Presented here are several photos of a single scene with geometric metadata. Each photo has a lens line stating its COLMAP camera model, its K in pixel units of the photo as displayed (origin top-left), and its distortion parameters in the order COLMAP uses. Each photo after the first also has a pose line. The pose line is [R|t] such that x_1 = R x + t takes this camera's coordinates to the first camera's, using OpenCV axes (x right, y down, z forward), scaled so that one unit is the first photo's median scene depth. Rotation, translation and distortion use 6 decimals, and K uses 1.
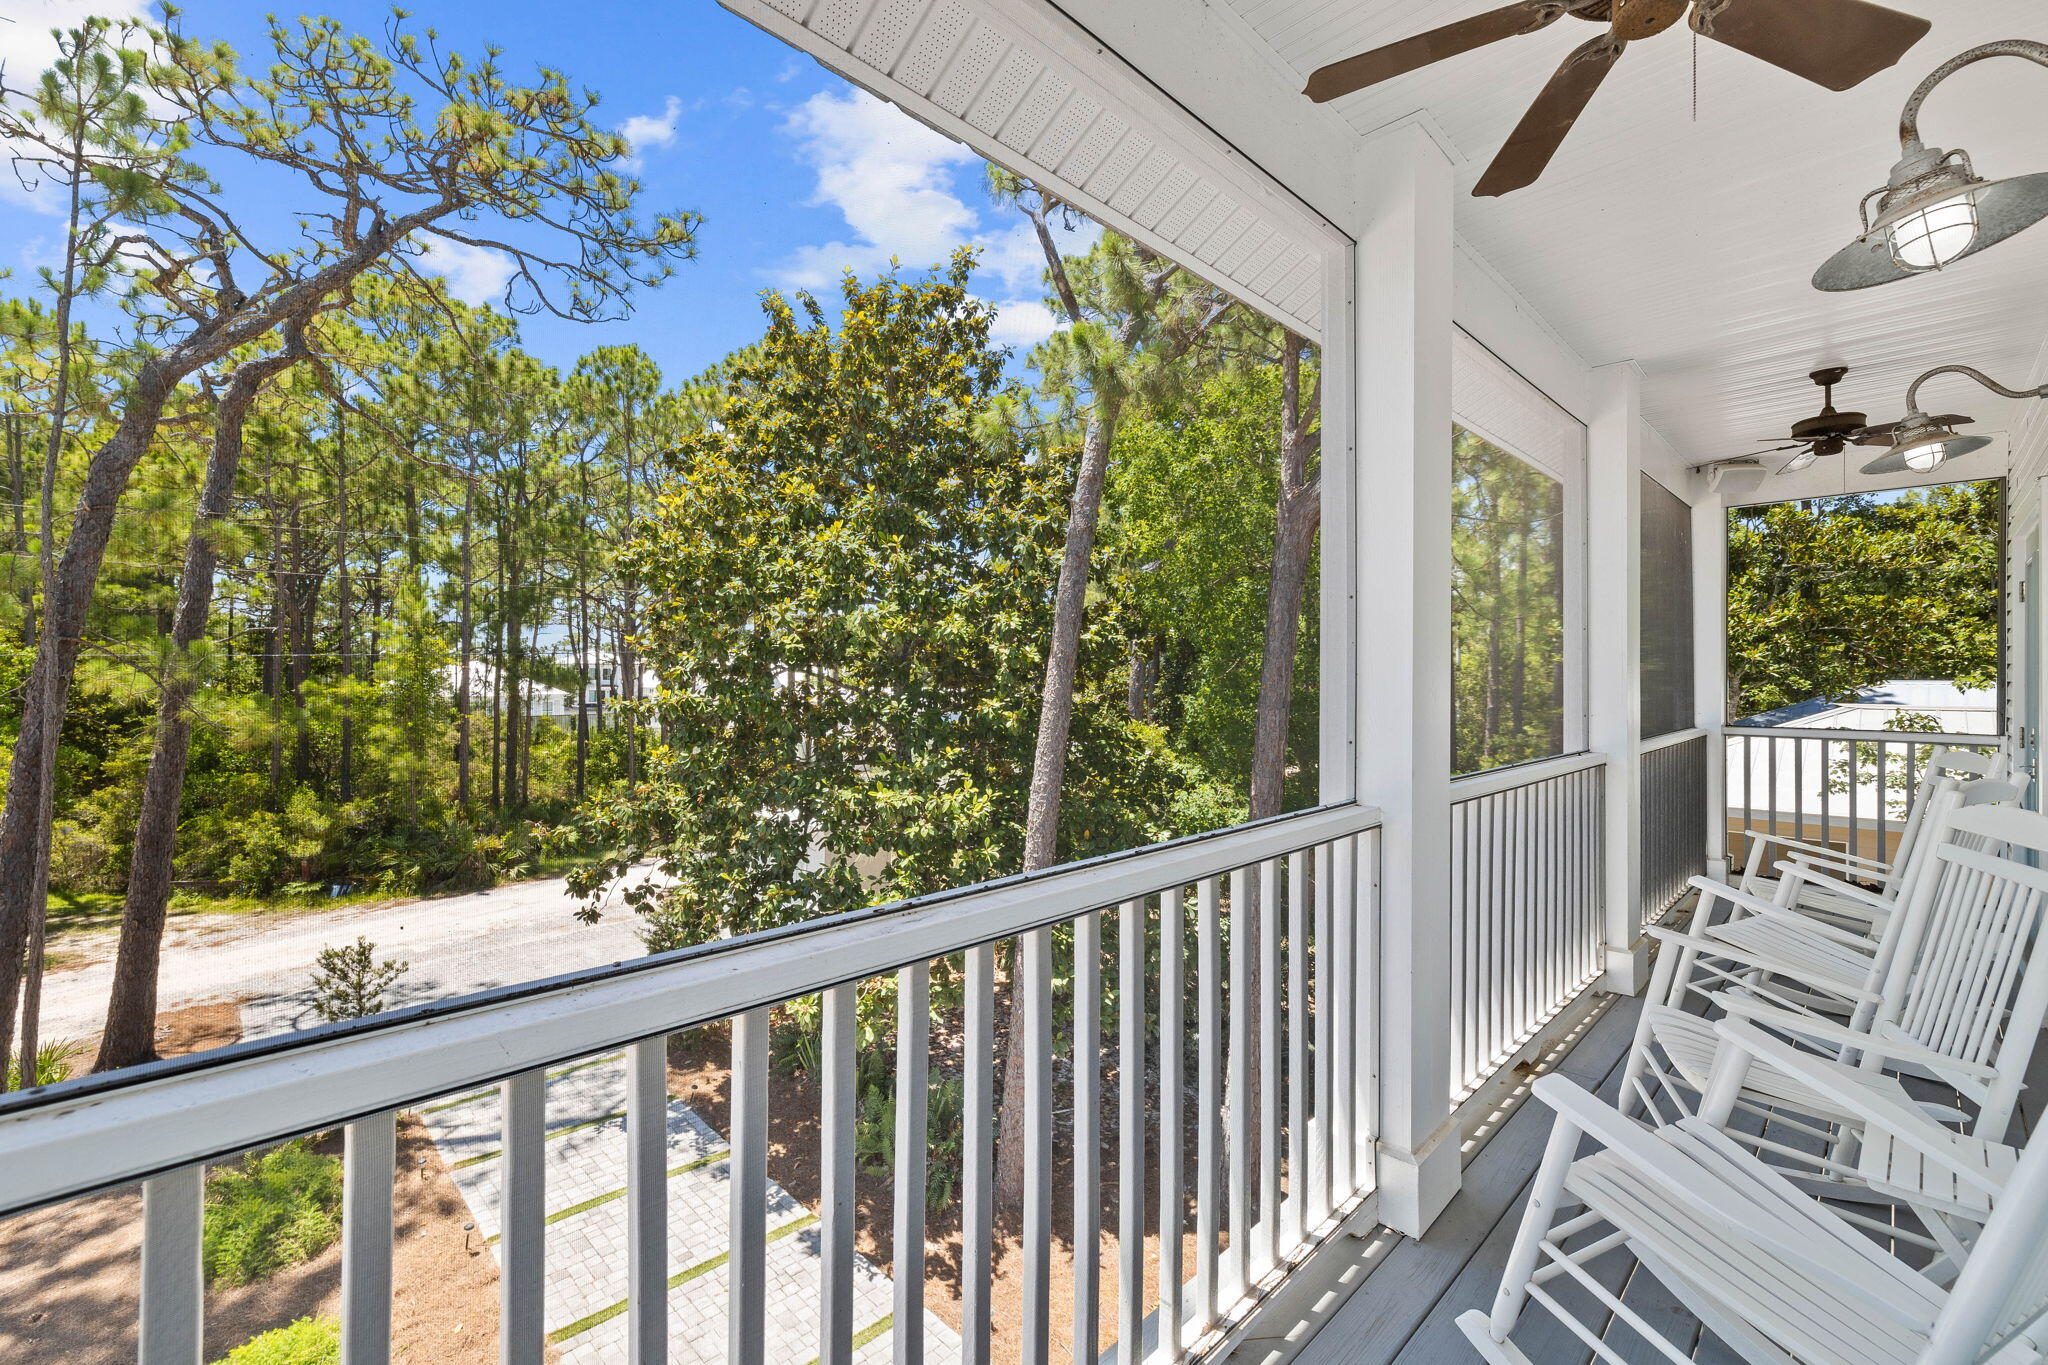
lens RADIAL K [[864.8, 0, 1017.2], [0, 864.8, 678.7], [0, 0, 1]] dist [0.000620, 0.001357]
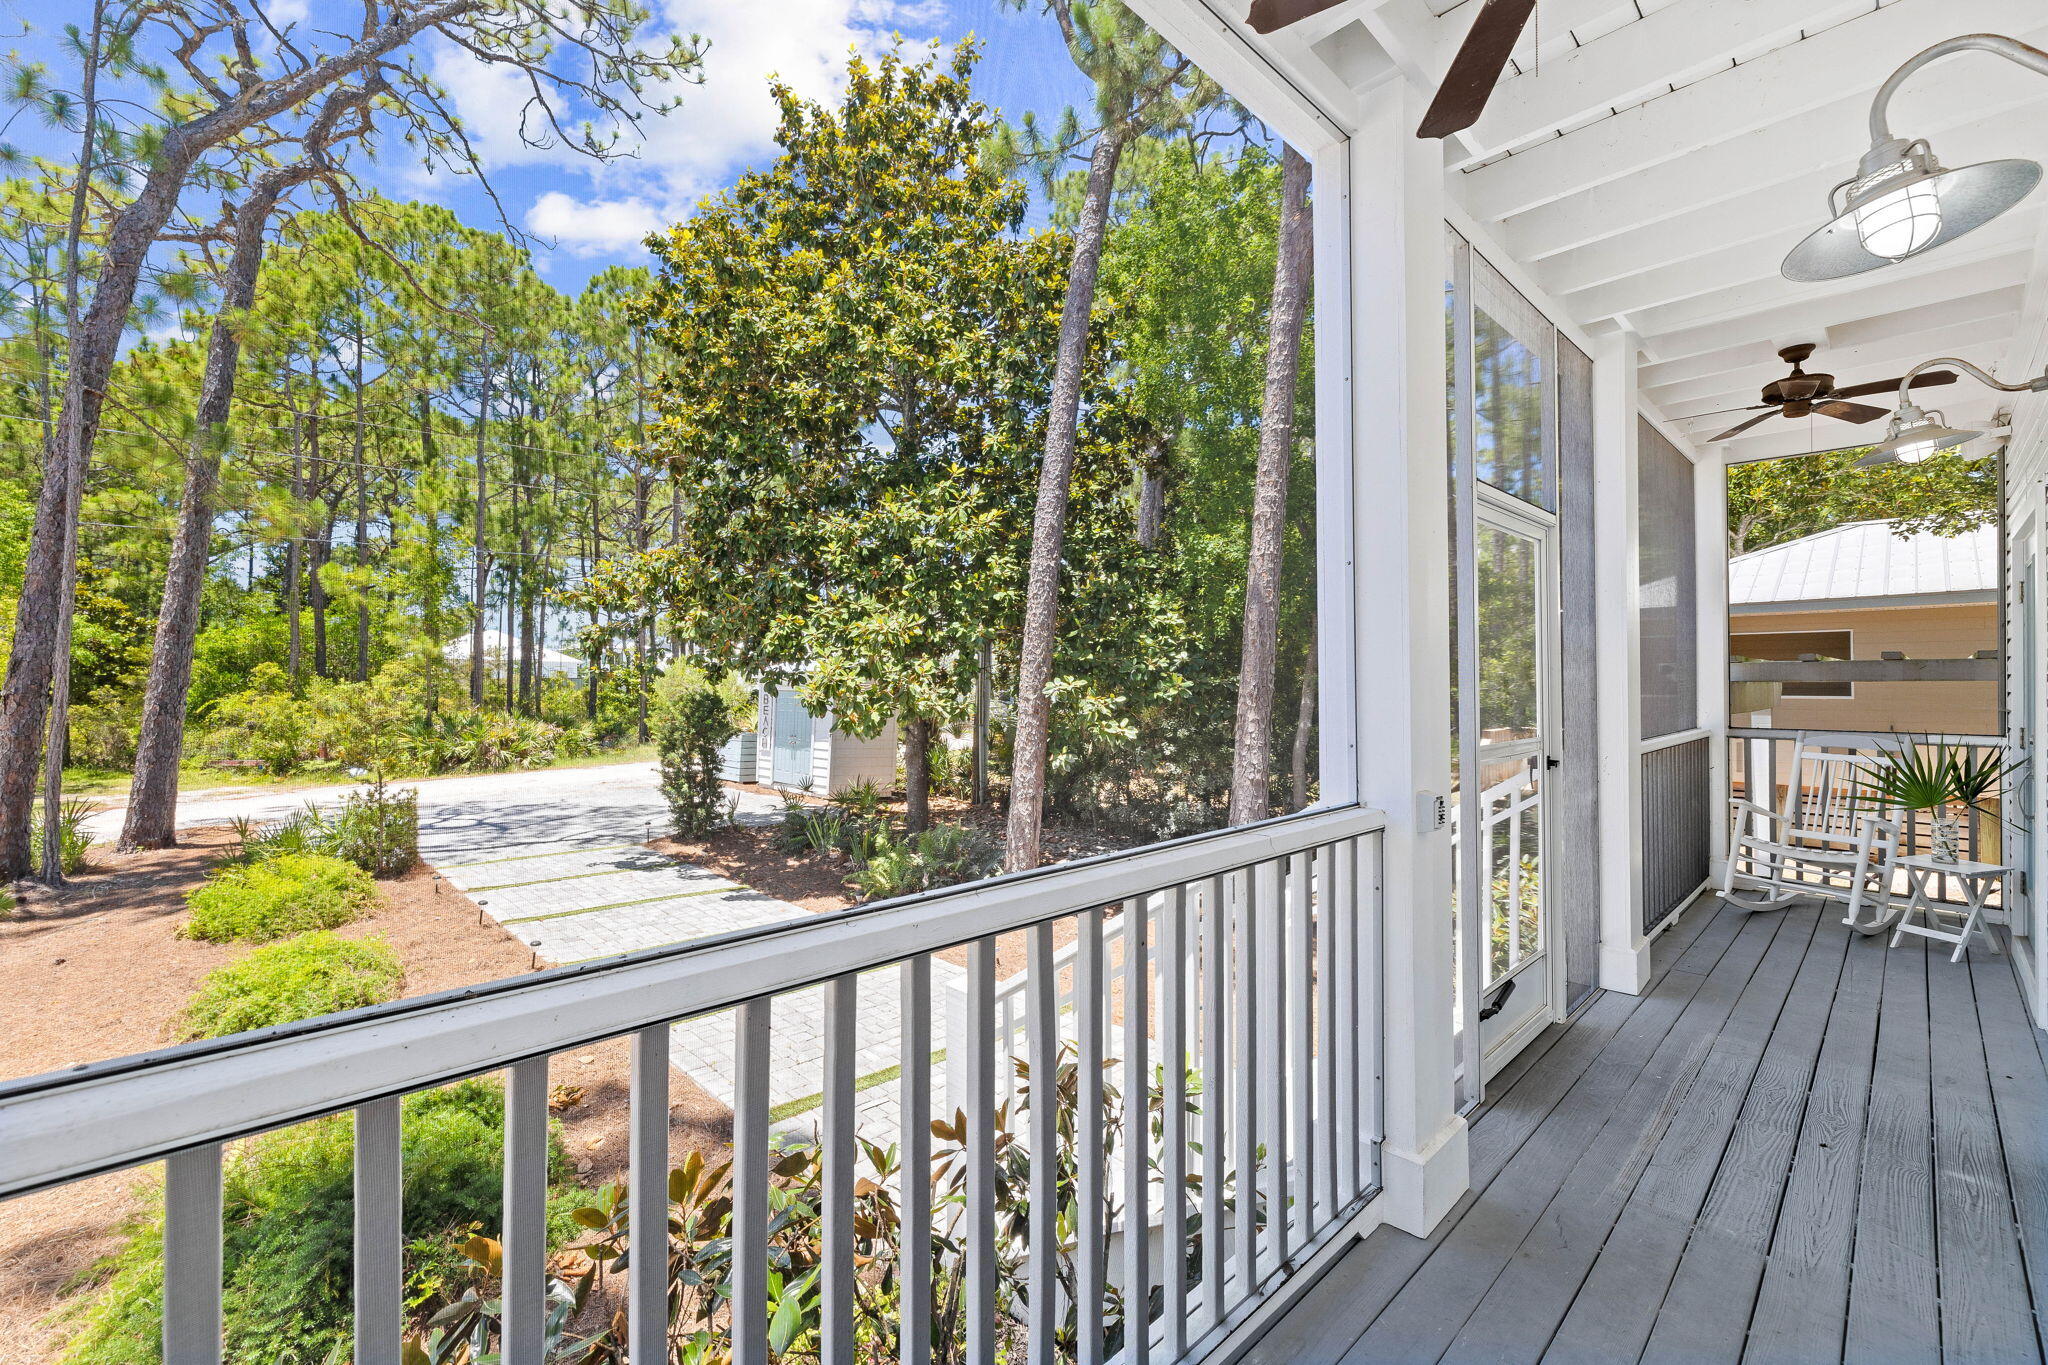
lens RADIAL K [[848.0, 0, 1030.3], [0, 848.0, 679.4], [0, 0, 1]] dist [-0.006539, 0.000007]
pose [[0.999960, -0.003265, 0.008291, 0.000869], [0.003275, 0.999994, -0.001243, 0.217615], [-0.008287, 0.001270, 0.999965, 0.001279]]
